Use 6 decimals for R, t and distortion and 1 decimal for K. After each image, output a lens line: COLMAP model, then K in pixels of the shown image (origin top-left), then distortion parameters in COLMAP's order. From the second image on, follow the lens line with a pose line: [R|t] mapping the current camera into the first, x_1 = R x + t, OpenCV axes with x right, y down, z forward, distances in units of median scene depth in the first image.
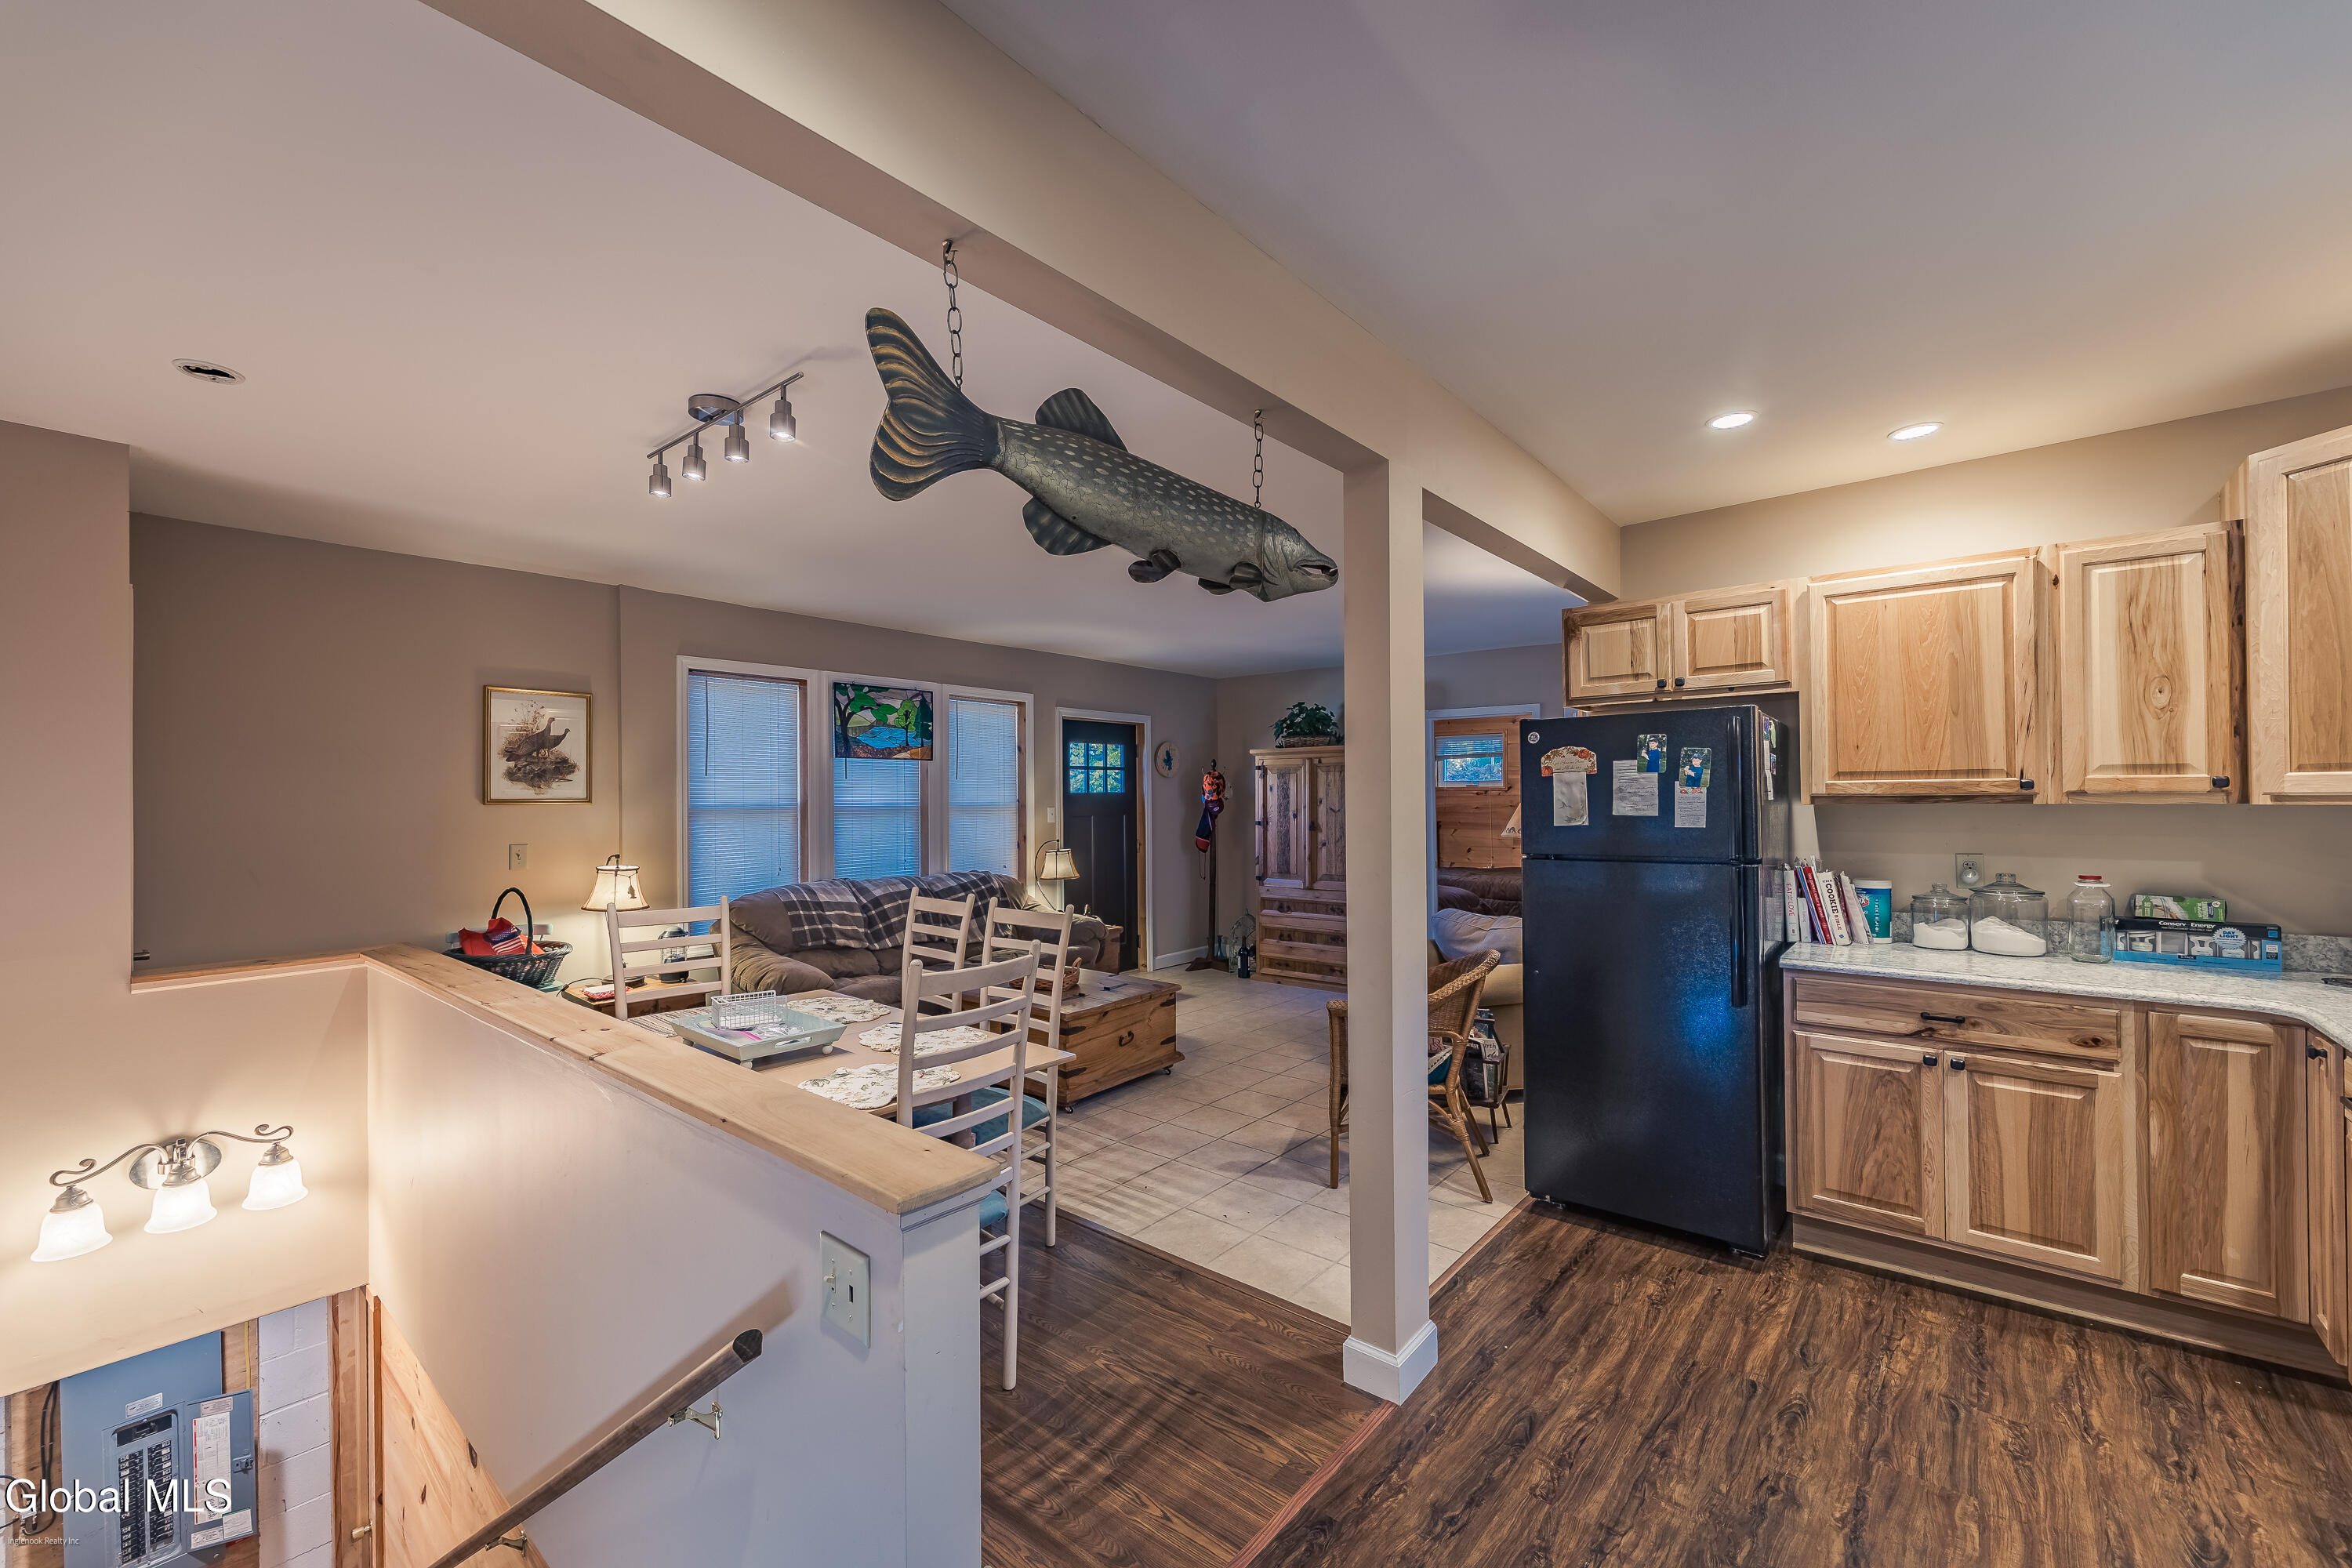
lens RADIAL K [[942.2, 0, 1163.4], [0, 942.2, 790.9], [0, 0, 1]] dist [0.000295, 0.000562]
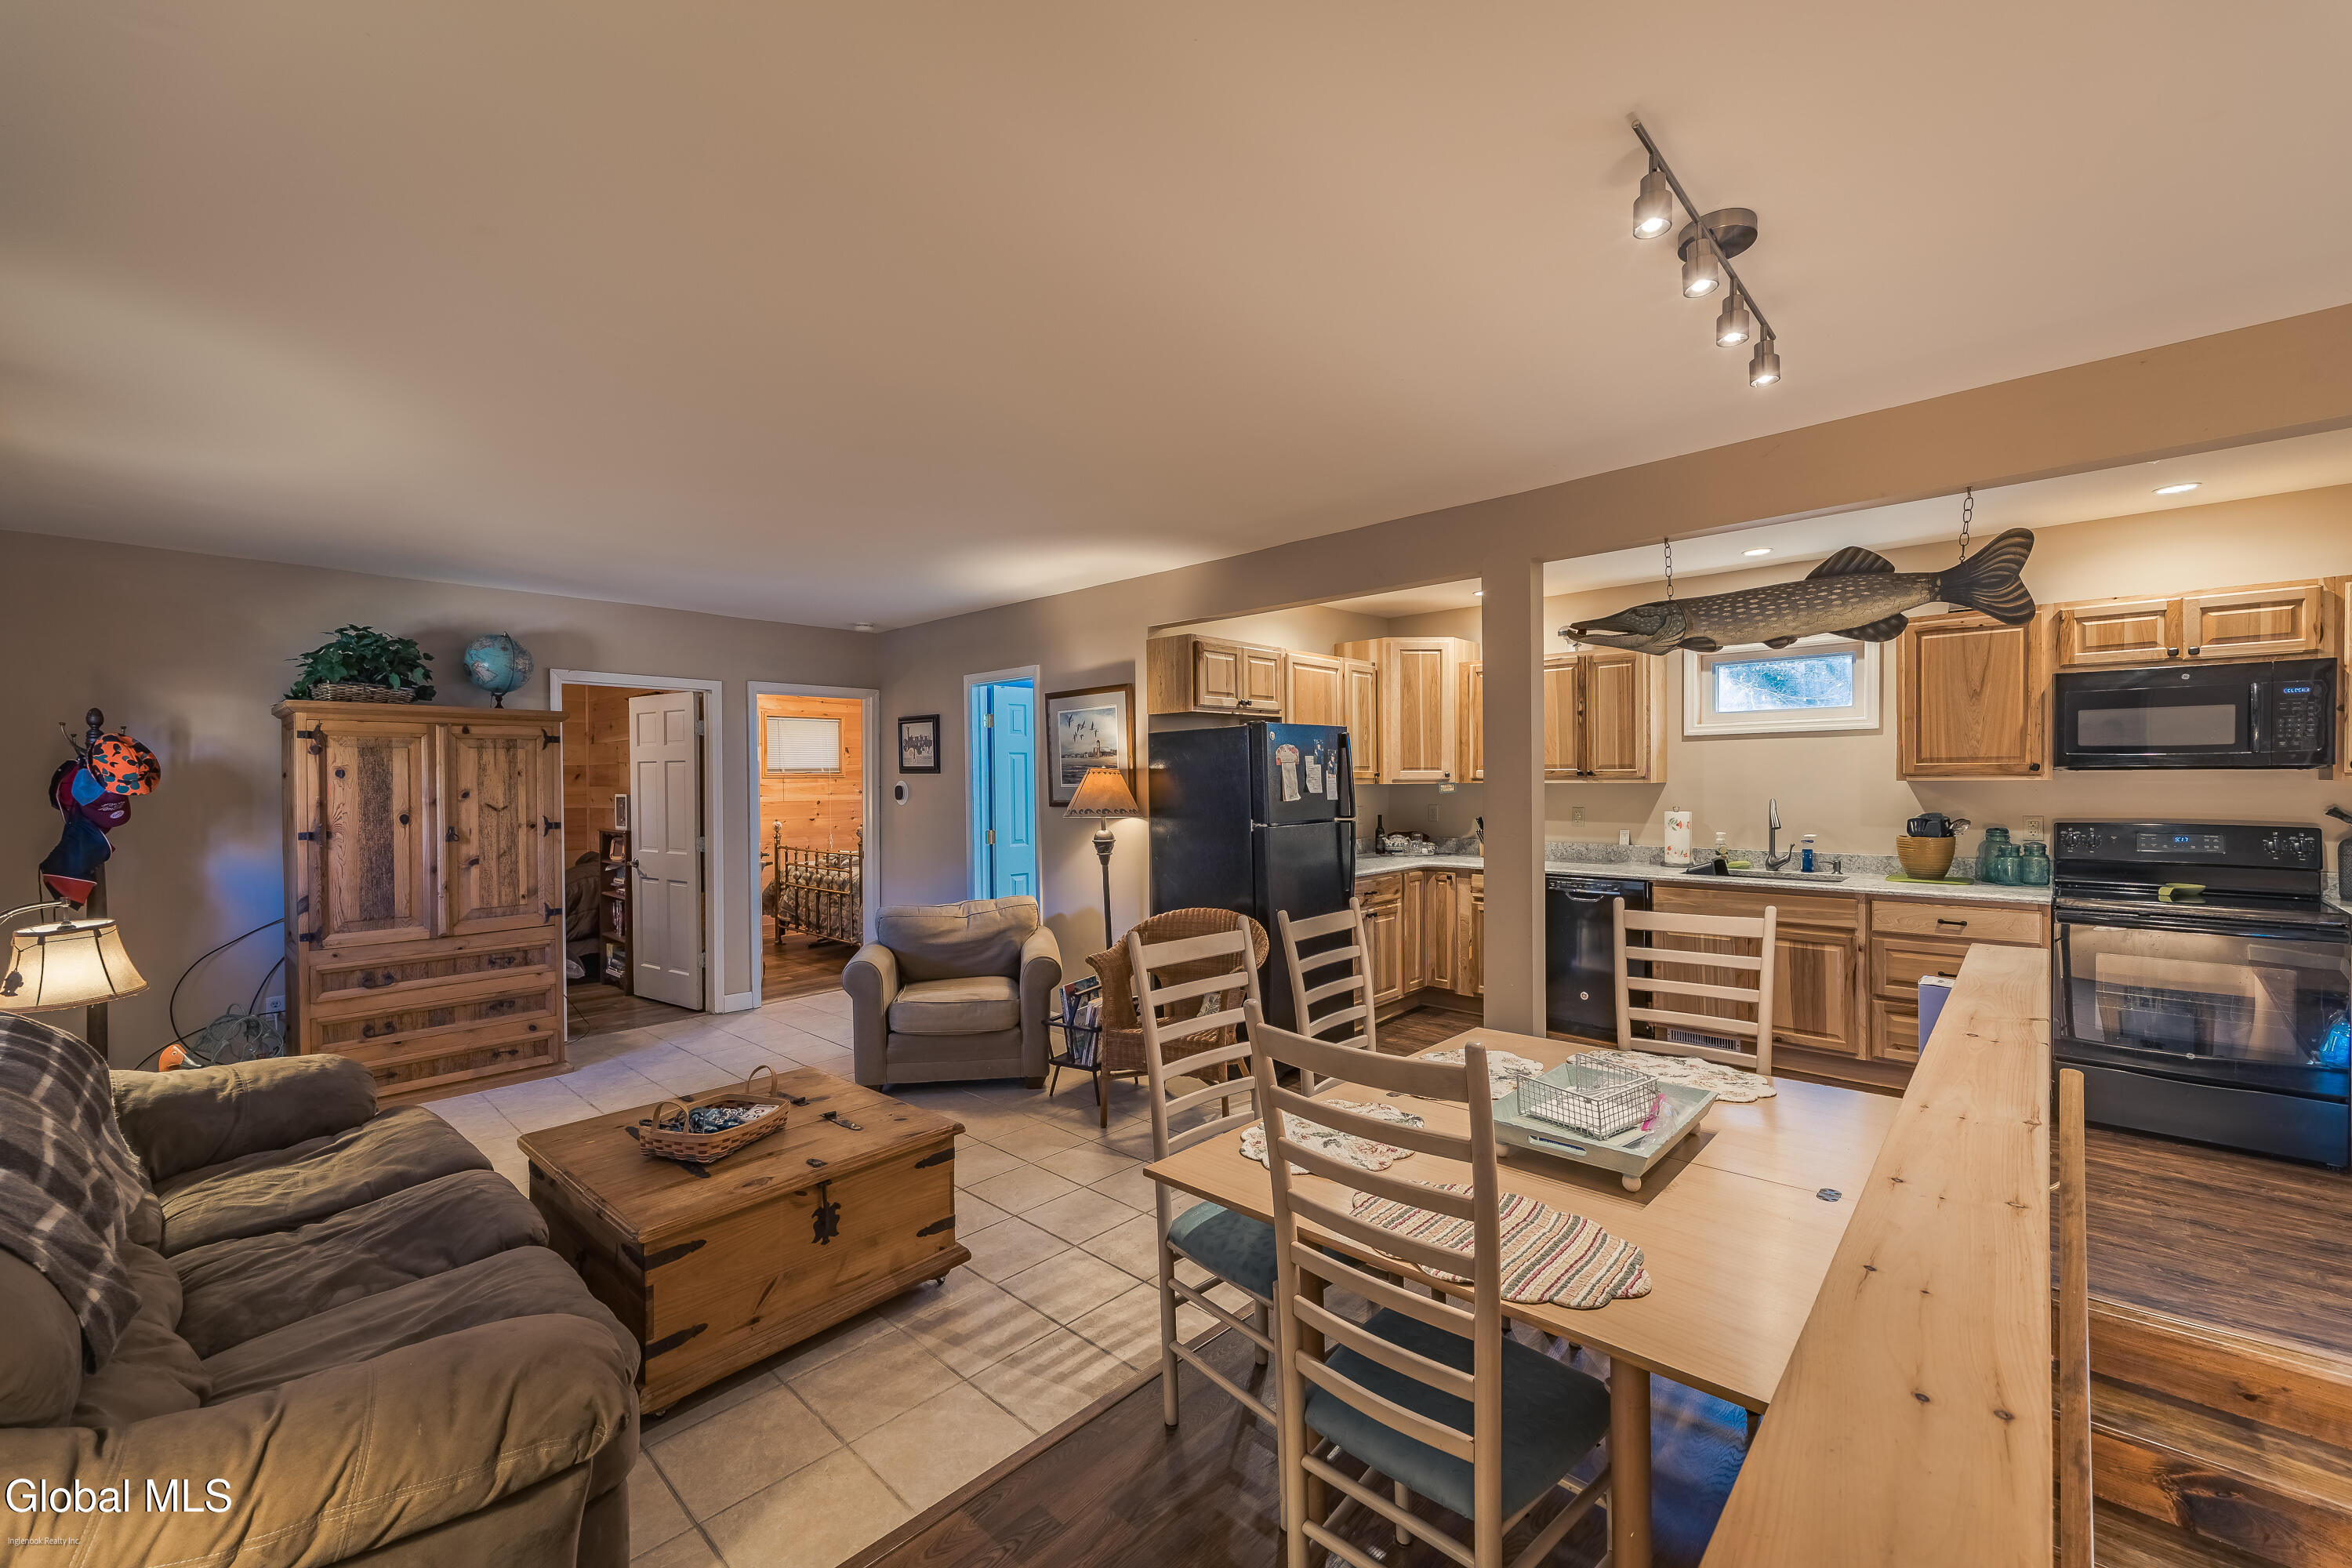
lens RADIAL K [[942.2, 0, 1177.8], [0, 942.2, 783.4], [0, 0, 1]] dist [0.000295, 0.000562]
pose [[0.046498, 0.003680, 0.998912, -0.863239], [0.002283, 0.999990, -0.003790, 0.014044], [-0.998916, 0.002457, 0.046489, 0.972498]]
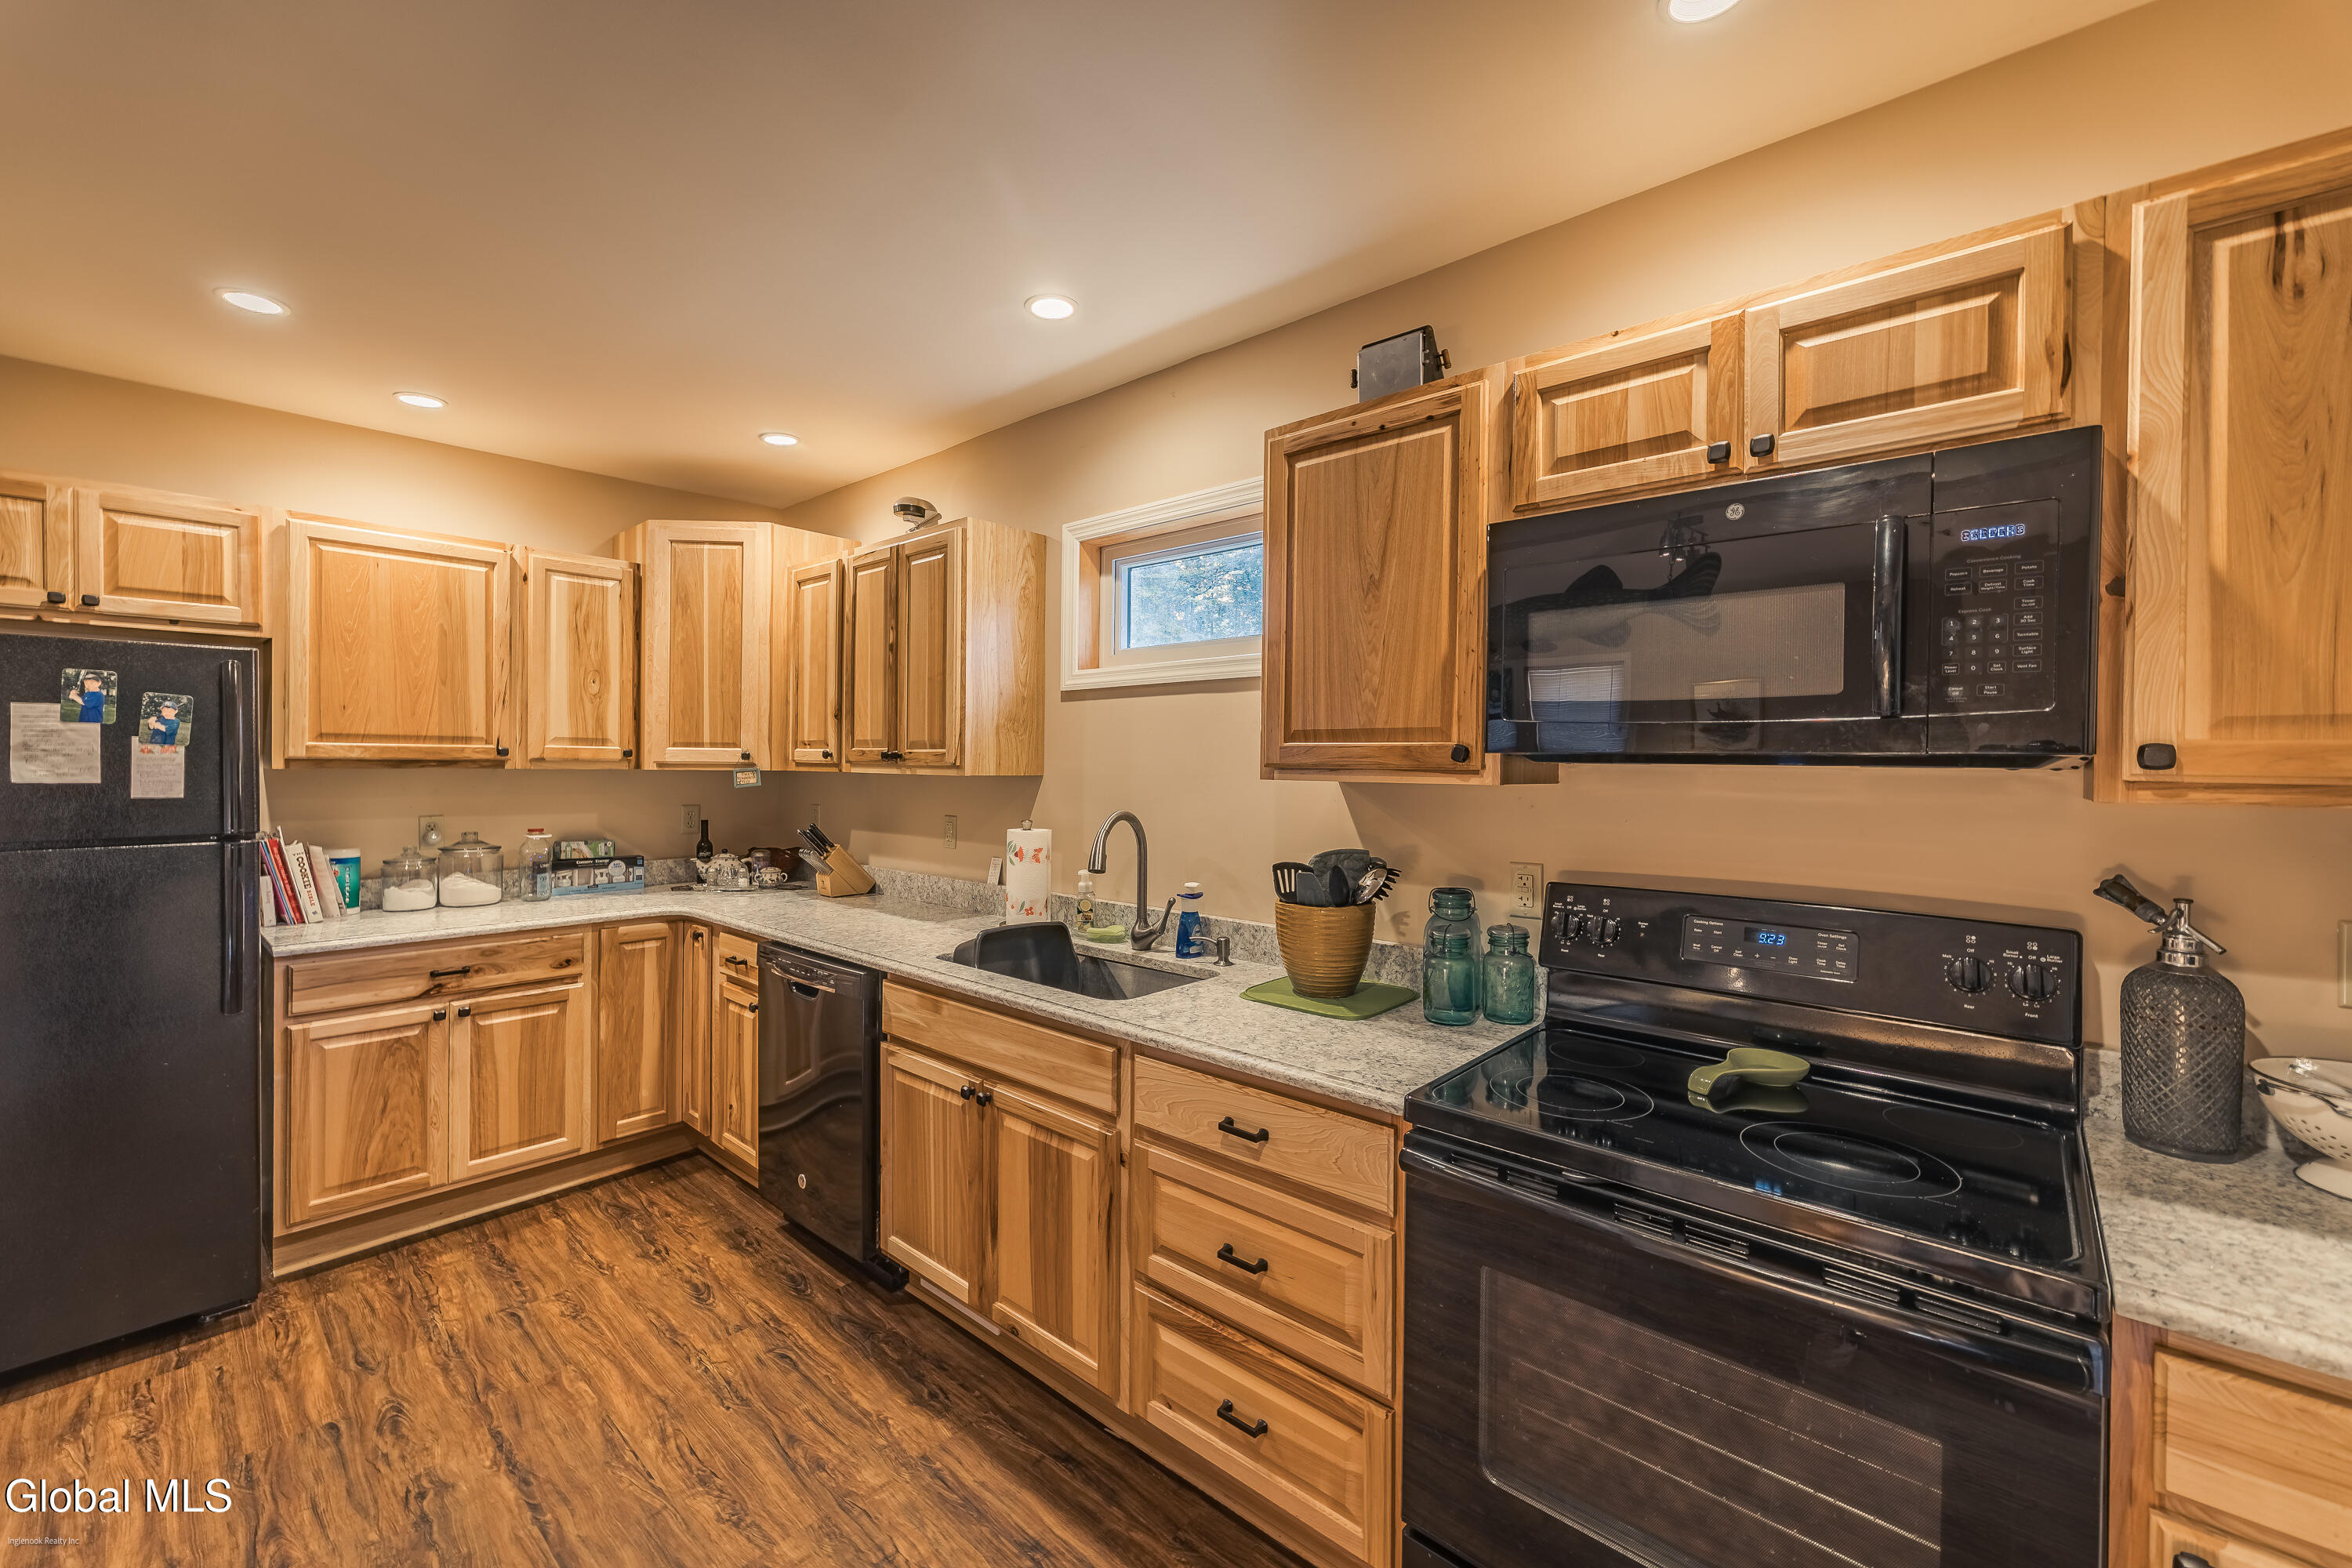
lens RADIAL K [[942.2, 0, 1177.2], [0, 942.2, 764.0], [0, 0, 1]] dist [0.000295, 0.000562]
pose [[0.013347, 0.009678, 0.999864, -0.160049], [-0.016166, 0.999825, -0.009462, 0.004434], [-0.999780, -0.016038, 0.013501, 0.133126]]
